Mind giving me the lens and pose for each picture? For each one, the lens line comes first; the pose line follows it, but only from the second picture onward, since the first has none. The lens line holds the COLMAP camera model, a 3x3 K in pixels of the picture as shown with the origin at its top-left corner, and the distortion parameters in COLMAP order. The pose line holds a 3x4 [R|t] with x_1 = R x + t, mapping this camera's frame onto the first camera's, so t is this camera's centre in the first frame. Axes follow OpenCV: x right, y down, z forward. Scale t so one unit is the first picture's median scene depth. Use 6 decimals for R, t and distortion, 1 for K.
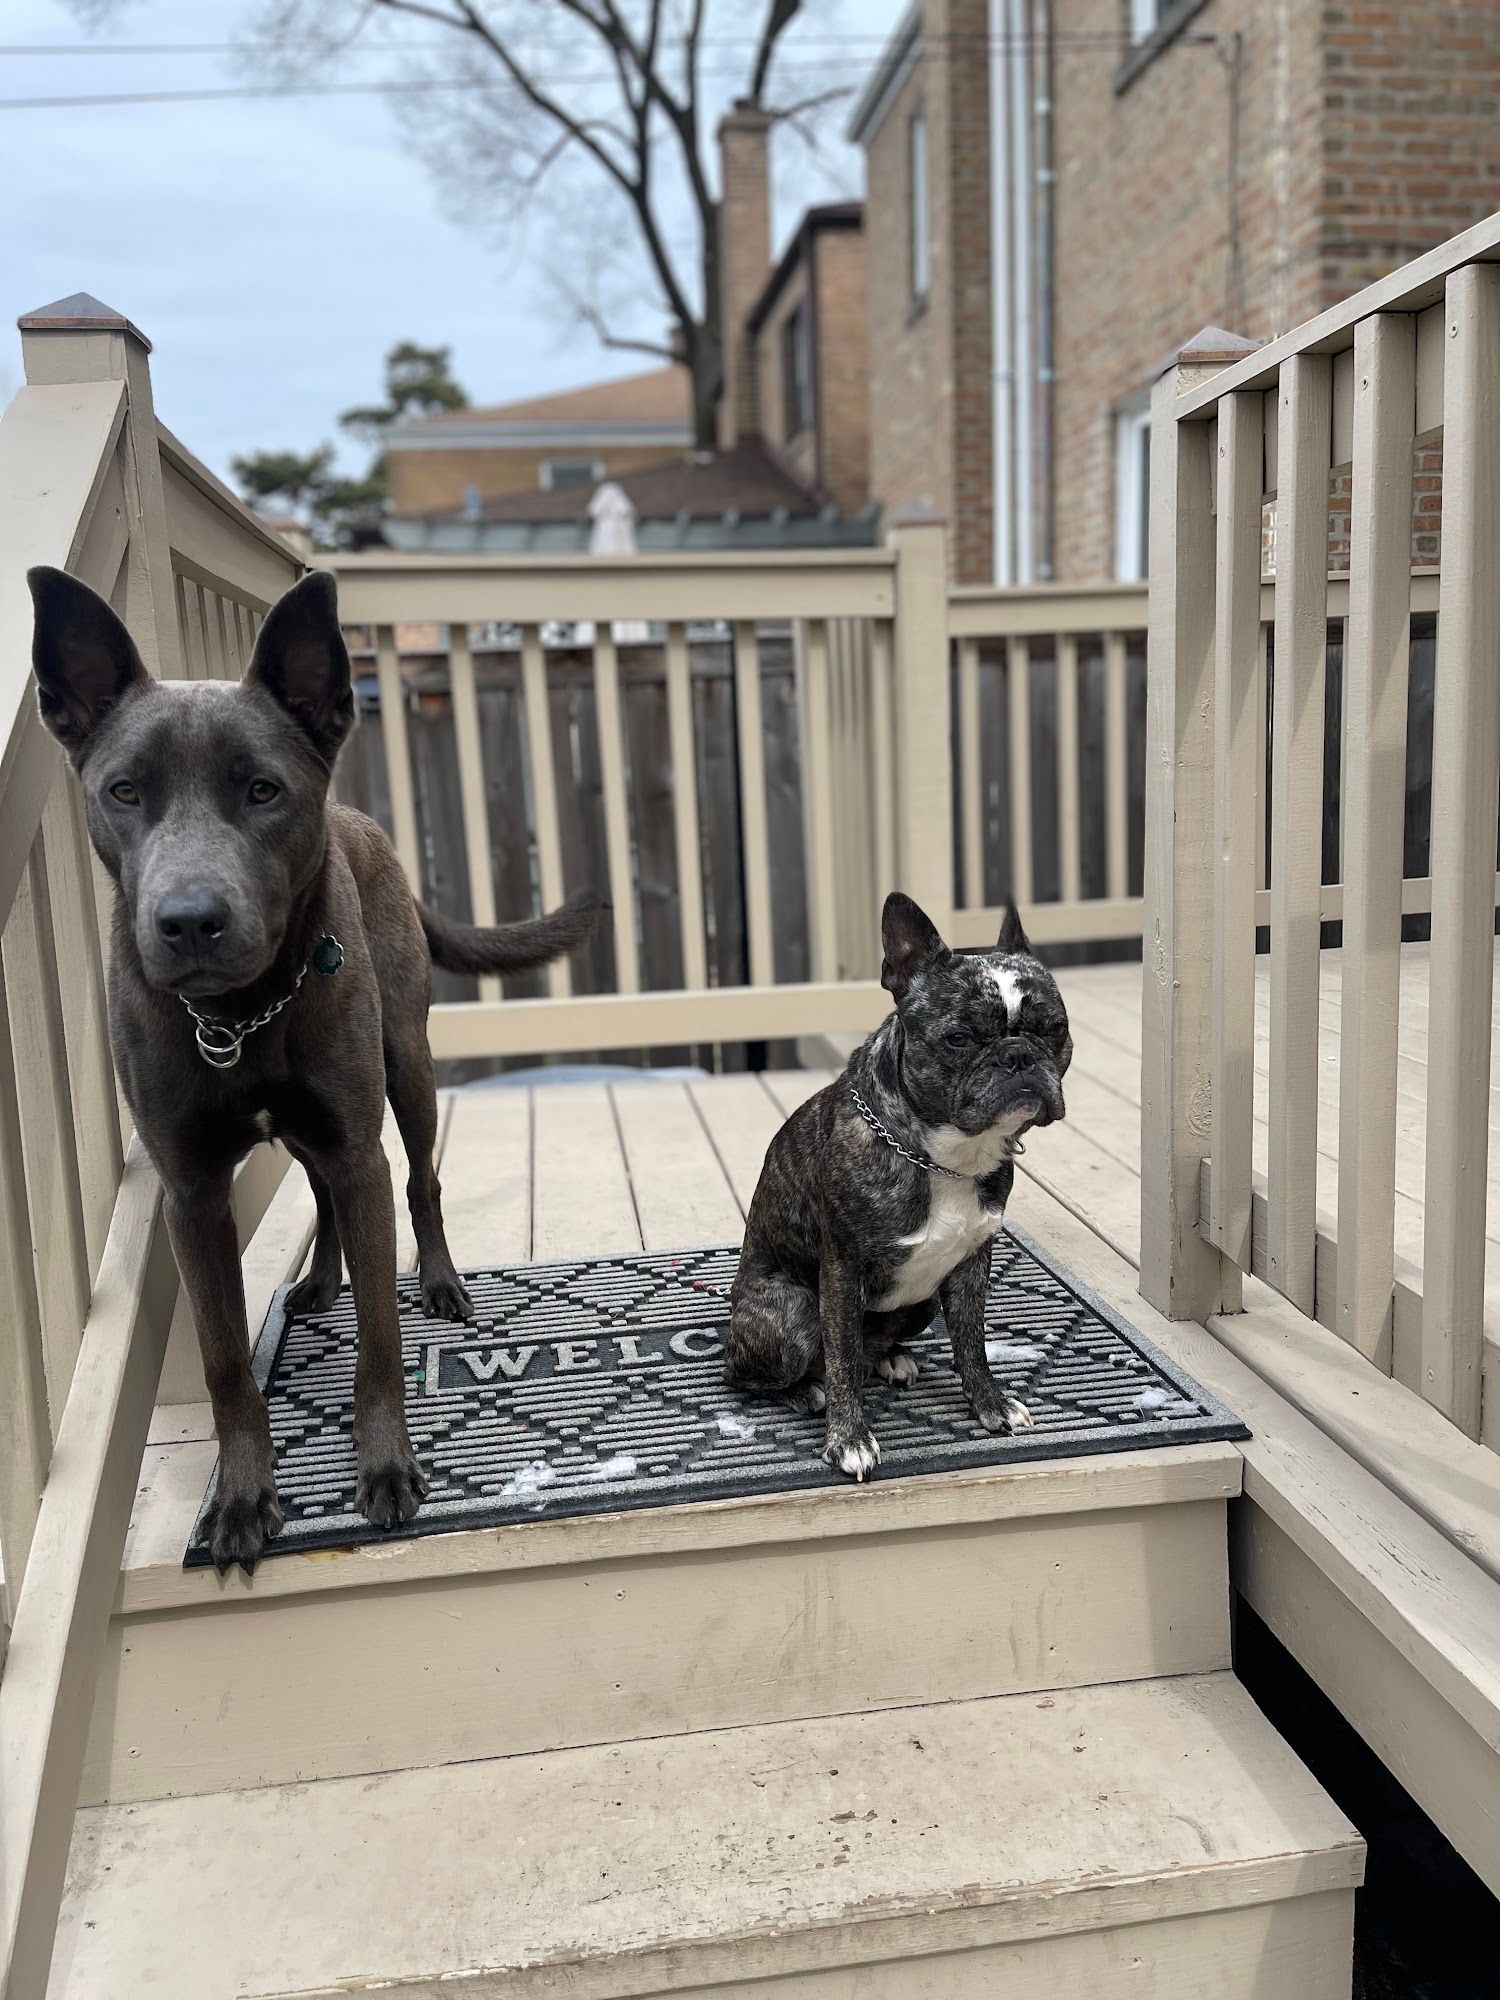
lens RADIAL K [[1478.1, 0, 748.9], [0, 1478.1, 1055.7], [0, 0, 1]] dist [0.088580, -0.137379]
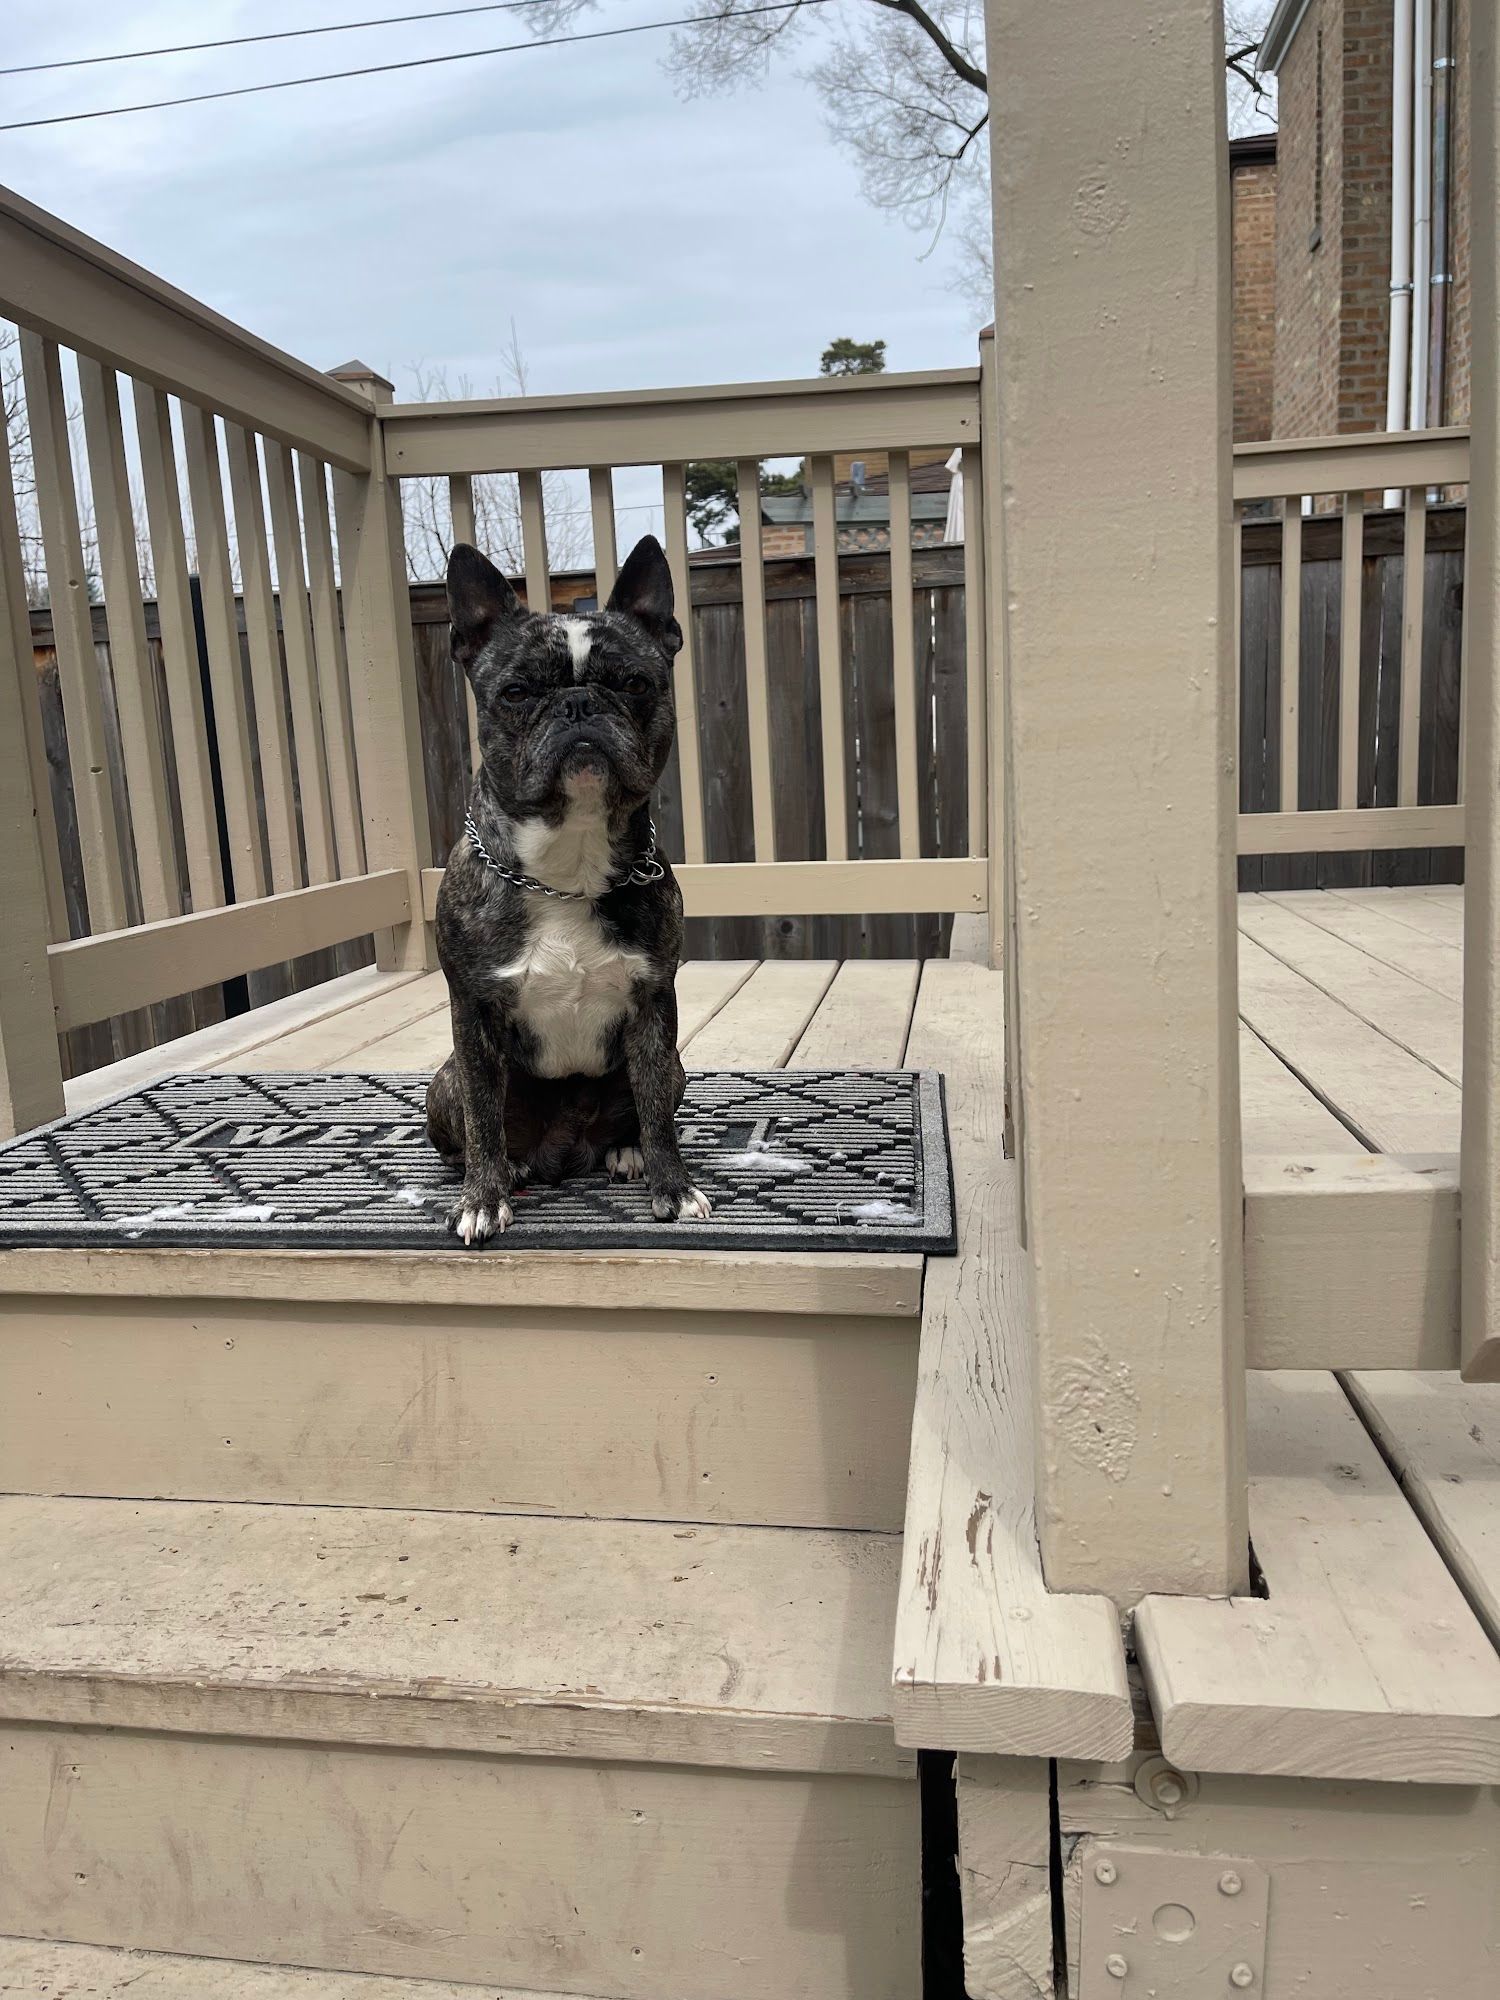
lens RADIAL K [[1510.7, 0, 750.0], [0, 1510.7, 1000.0], [0, 0, 1]] dist [0.036484, -0.053071]
pose [[0.960861, 0.048226, -0.272802, 0.472185], [-0.056071, 0.998205, -0.021029, 0.145335], [0.271298, 0.035502, 0.961840, 0.160778]]
